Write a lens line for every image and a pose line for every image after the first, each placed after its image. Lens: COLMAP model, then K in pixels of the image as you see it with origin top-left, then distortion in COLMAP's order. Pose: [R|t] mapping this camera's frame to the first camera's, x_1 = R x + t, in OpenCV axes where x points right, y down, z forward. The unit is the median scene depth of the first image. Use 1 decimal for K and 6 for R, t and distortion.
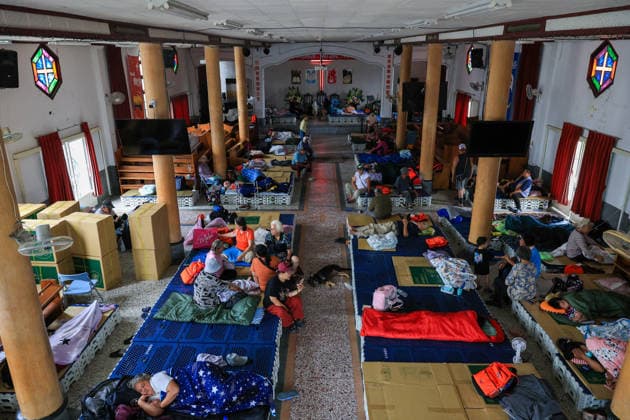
lens RADIAL K [[464.5, 0, 311.4], [0, 464.5, 220.2], [0, 0, 1]] dist [0.007389, -0.000935]
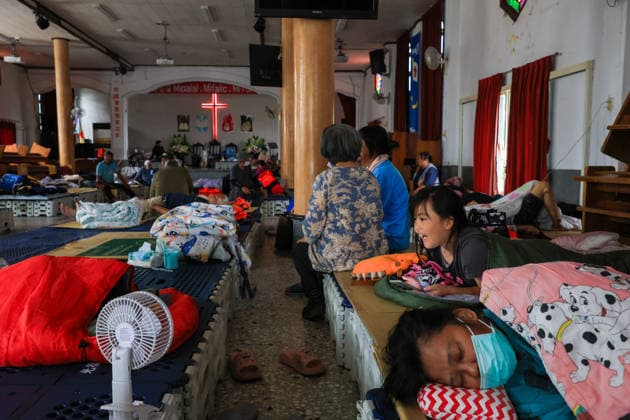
lens RADIAL K [[486.3, 0, 315.0], [0, 486.3, 210.0], [0, 0, 1]] dist [-0.001225, 0.003647]
pose [[0.996048, -0.004679, 0.088692, 0.274452], [0.027520, 0.965722, -0.258116, 0.150936], [-0.084445, 0.259537, 0.962034, 0.445186]]
